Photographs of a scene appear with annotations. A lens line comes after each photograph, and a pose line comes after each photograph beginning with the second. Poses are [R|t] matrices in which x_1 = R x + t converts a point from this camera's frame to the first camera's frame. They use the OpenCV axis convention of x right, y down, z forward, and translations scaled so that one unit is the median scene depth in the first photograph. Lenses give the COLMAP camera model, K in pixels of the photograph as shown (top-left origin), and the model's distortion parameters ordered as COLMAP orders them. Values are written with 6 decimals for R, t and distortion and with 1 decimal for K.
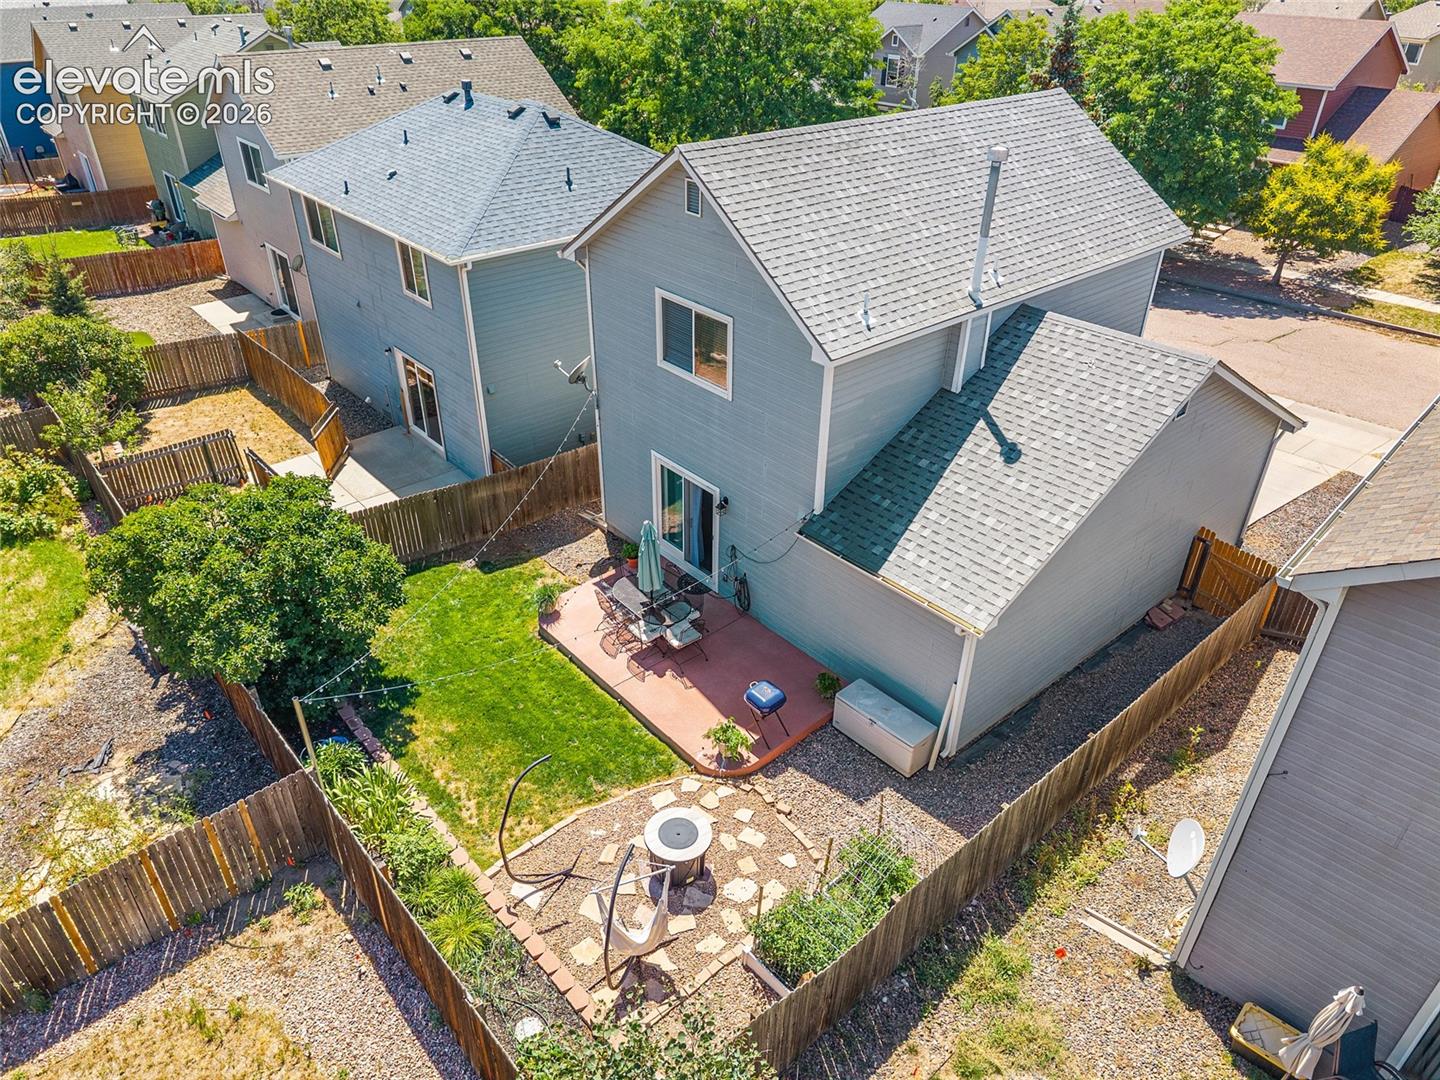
lens RADIAL K [[962.8, 0, 717.7], [0, 962.8, 545.0], [0, 0, 1]] dist [0.016007, -0.020082]
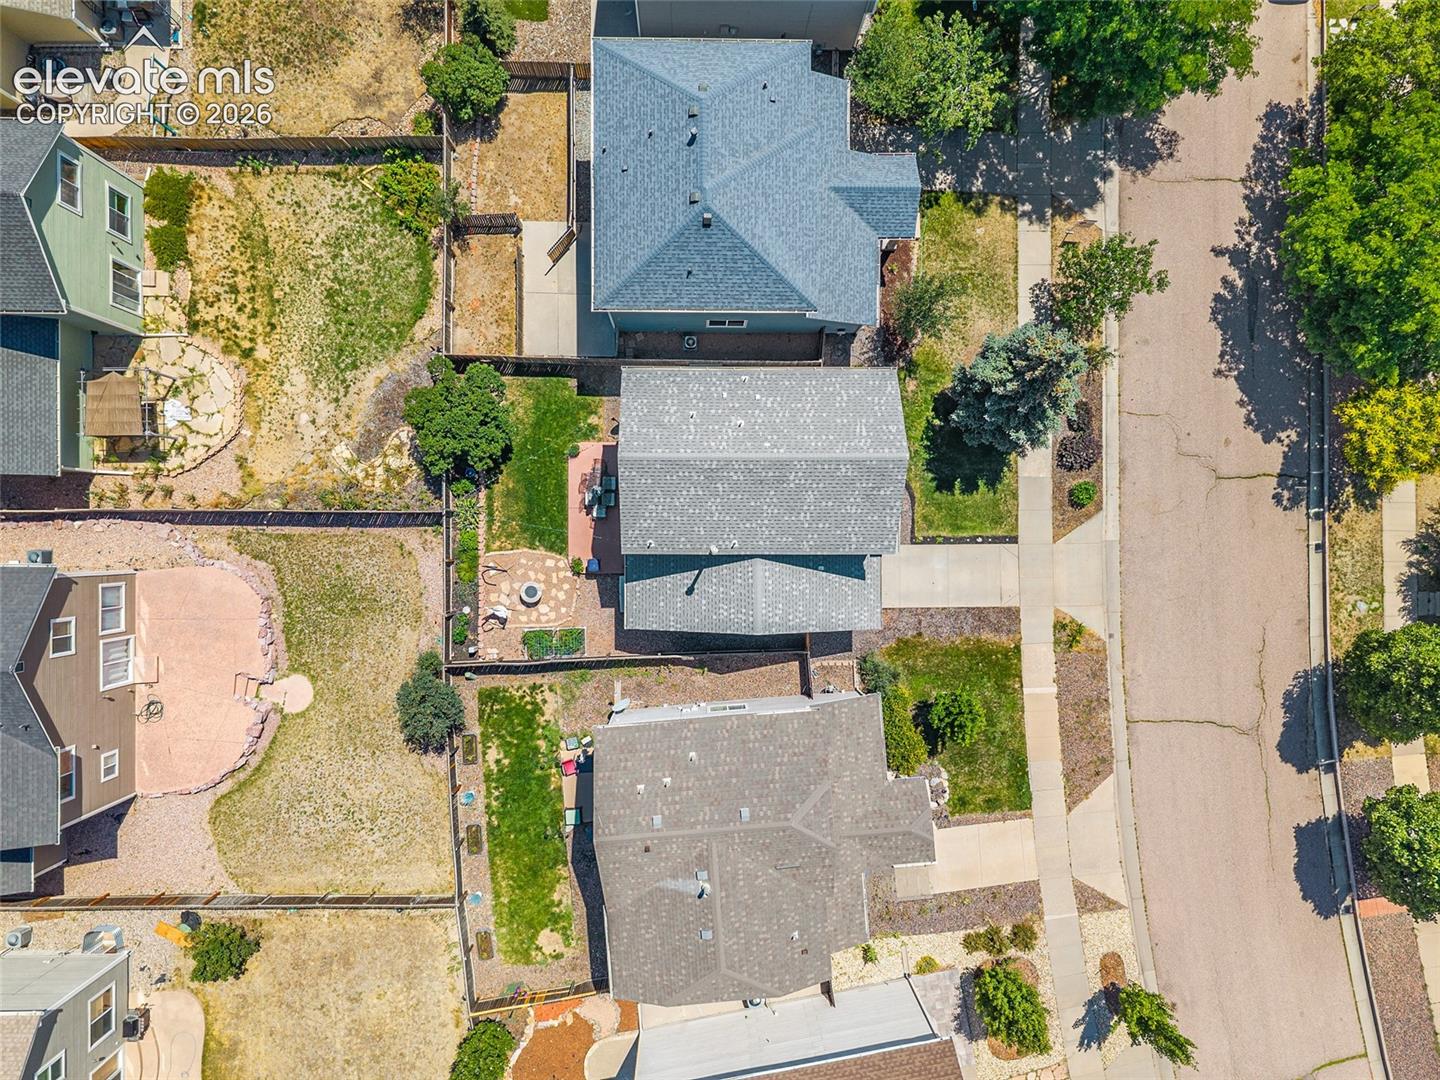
lens RADIAL K [[967.4, 0, 719.3], [0, 967.4, 544.1], [0, 0, 1]] dist [0.042958, -0.060771]
pose [[0.756585, 0.653755, 0.013575, 0.241552], [-0.365872, 0.406031, 0.837423, -2.288234], [0.541957, -0.638548, 0.546387, -0.280534]]
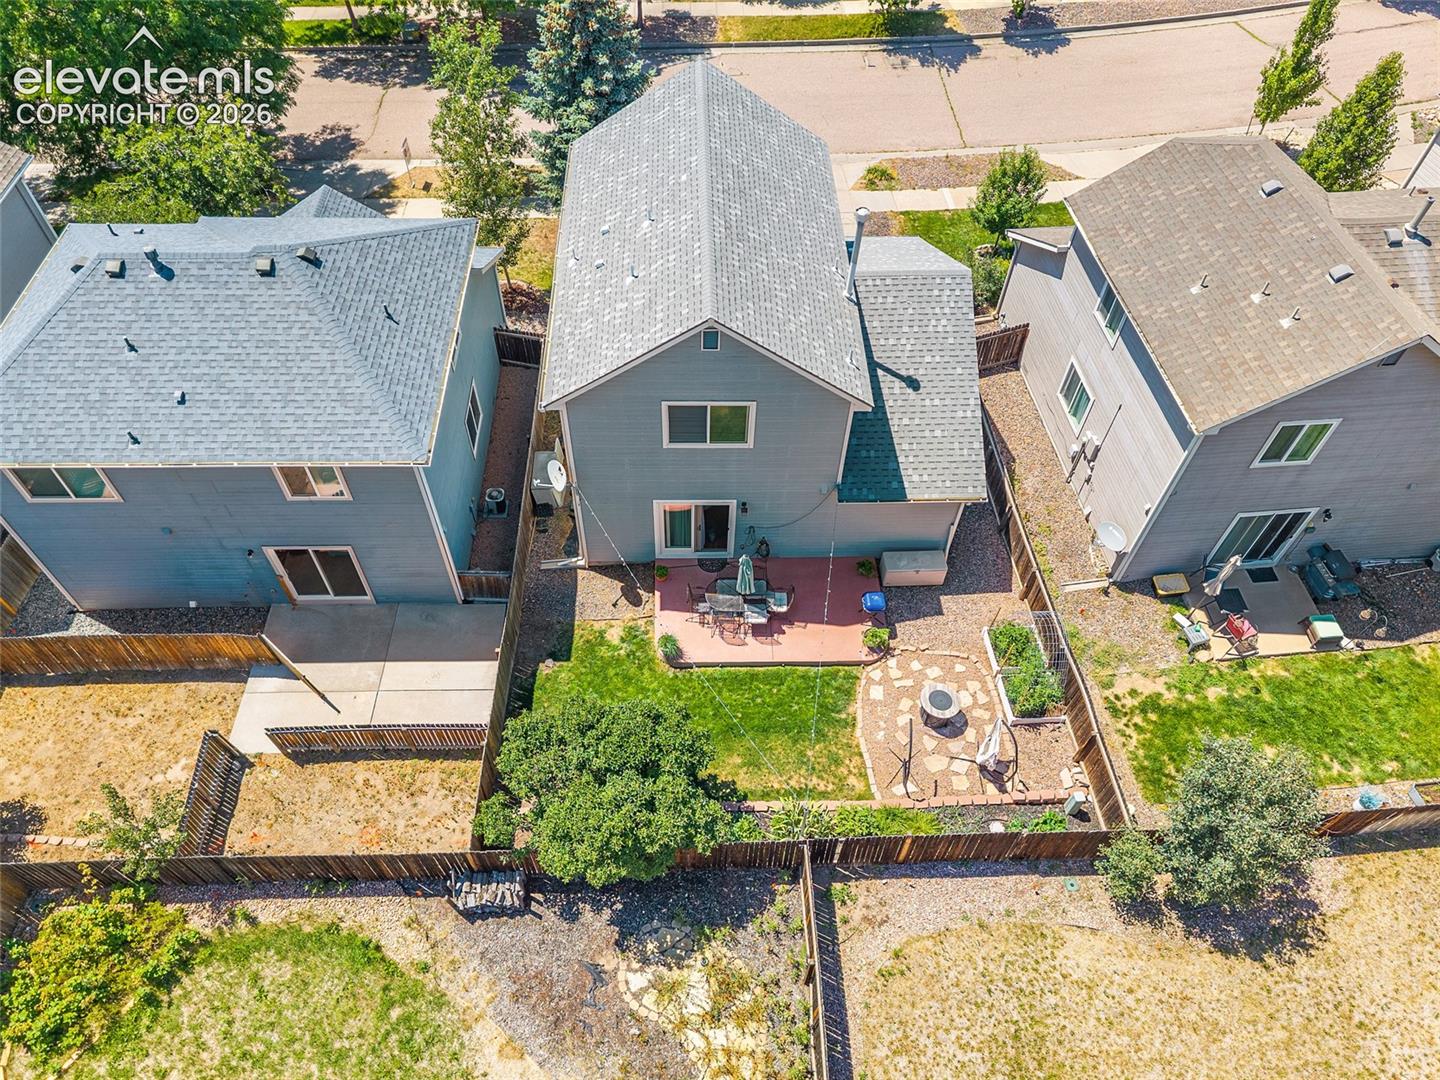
lens RADIAL K [[962.8, 0, 717.7], [0, 962.8, 545.0], [0, 0, 1]] dist [0.016007, -0.020082]
pose [[0.631573, -0.608843, 0.480027, -0.792832], [0.400861, 0.786389, 0.470003, -0.738566], [-0.663646, -0.104417, 0.740723, 0.020970]]
